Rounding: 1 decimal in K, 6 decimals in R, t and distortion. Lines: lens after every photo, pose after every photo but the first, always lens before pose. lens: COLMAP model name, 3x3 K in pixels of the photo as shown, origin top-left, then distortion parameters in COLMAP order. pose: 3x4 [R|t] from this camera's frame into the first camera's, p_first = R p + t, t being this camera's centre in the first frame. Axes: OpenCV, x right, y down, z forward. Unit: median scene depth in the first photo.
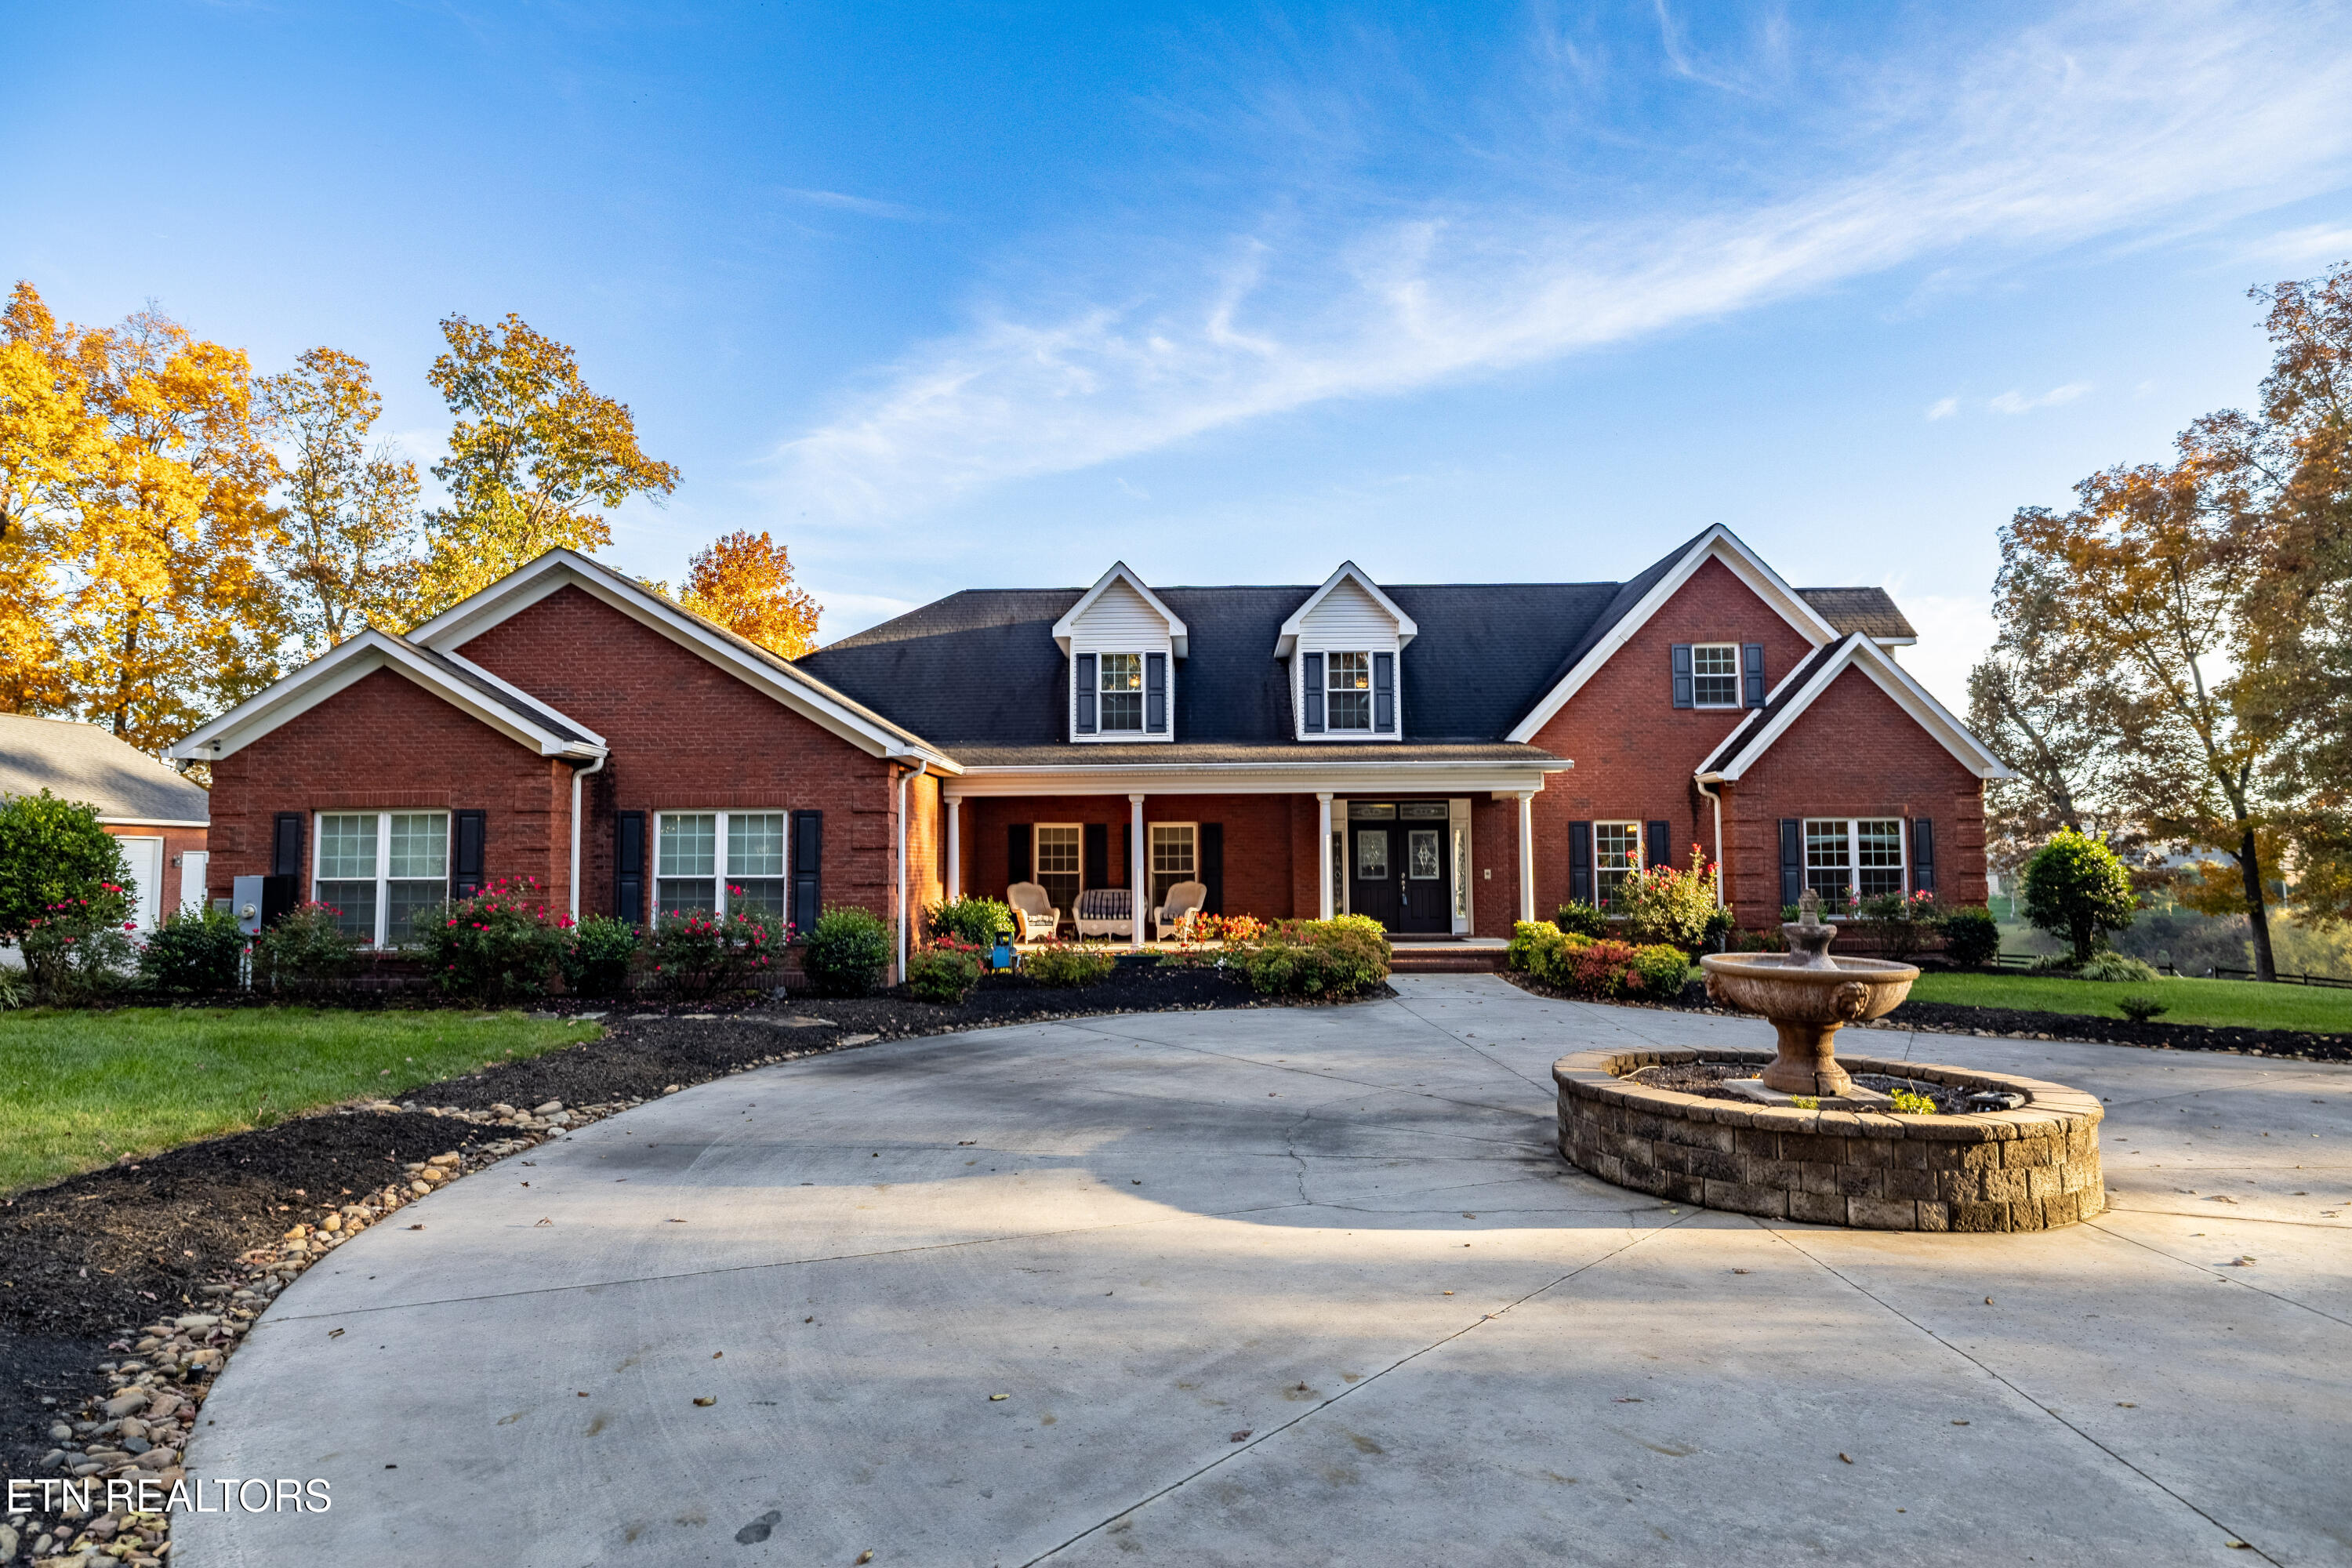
lens RADIAL K [[1209.1, 0, 1176.3], [0, 1209.1, 765.1], [0, 0, 1]] dist [0.003000, -0.001553]
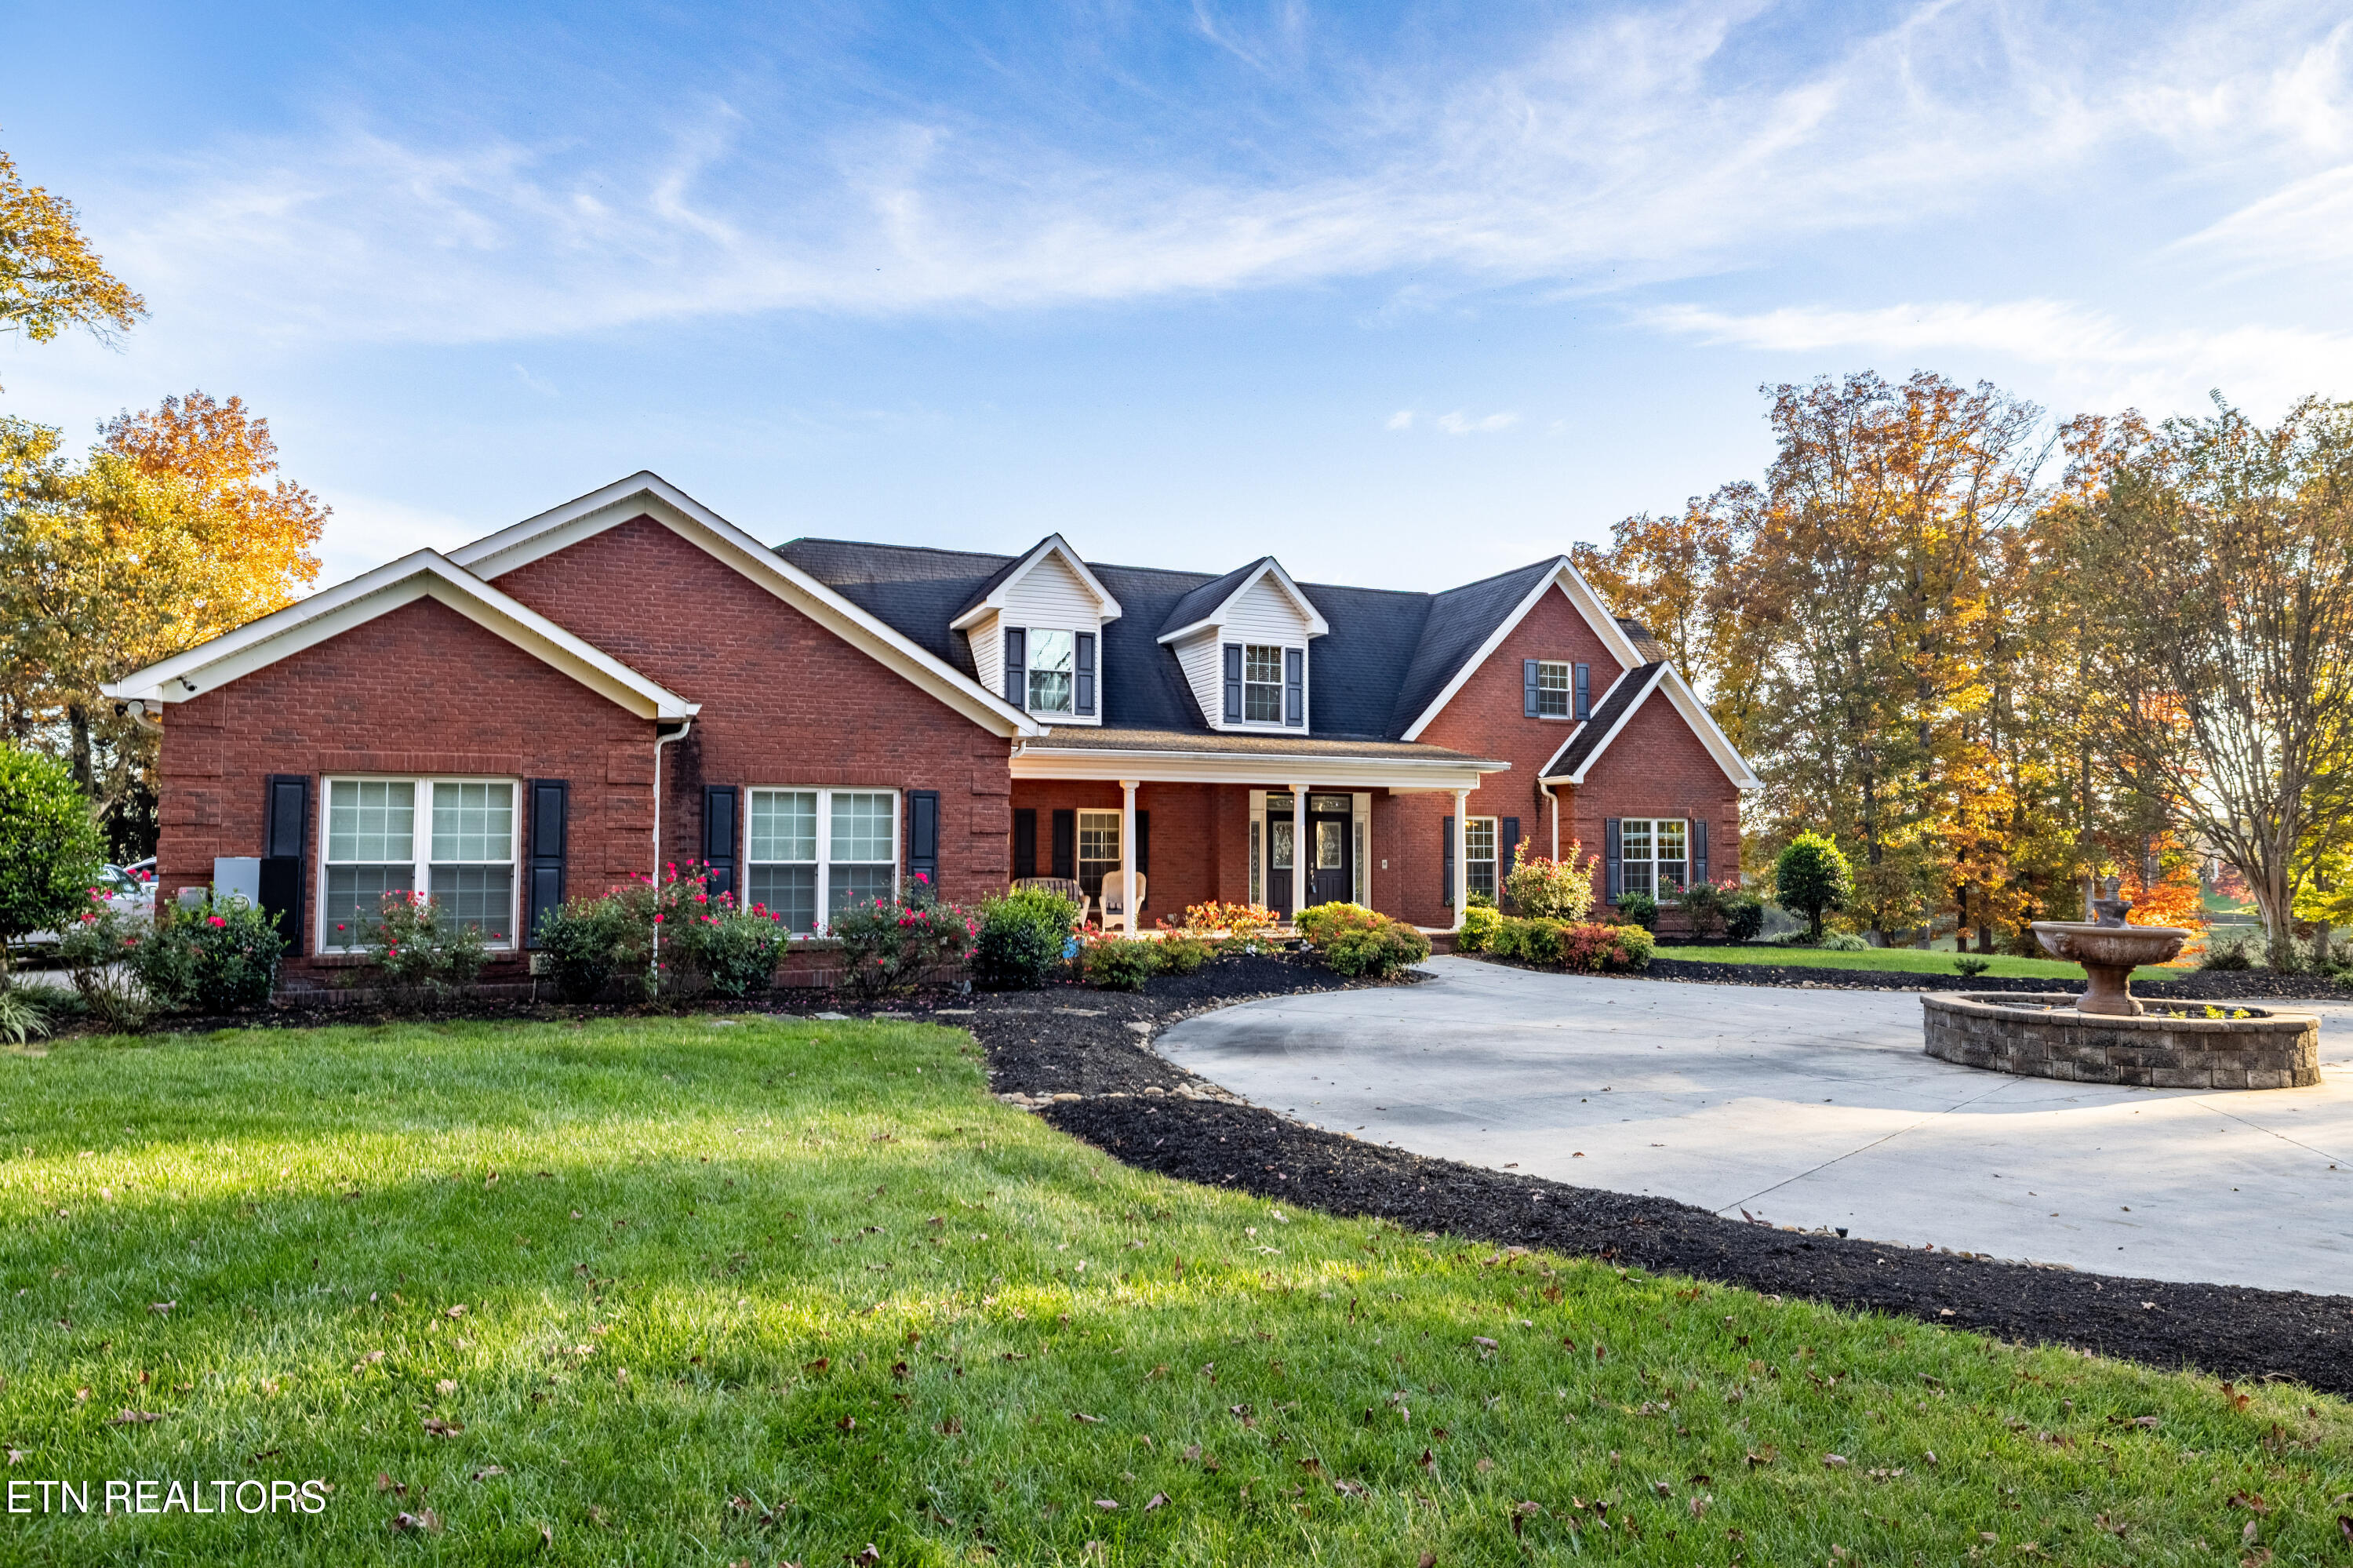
lens RADIAL K [[1349.6, 0, 1176.3], [0, 1349.6, 801.8], [0, 0, 1]] dist [0.007913, -0.001704]
pose [[0.915386, 0.025033, 0.401798, -0.377295], [-0.042856, 0.998453, 0.035429, 0.000678], [-0.400289, -0.049650, 0.915043, -0.012206]]
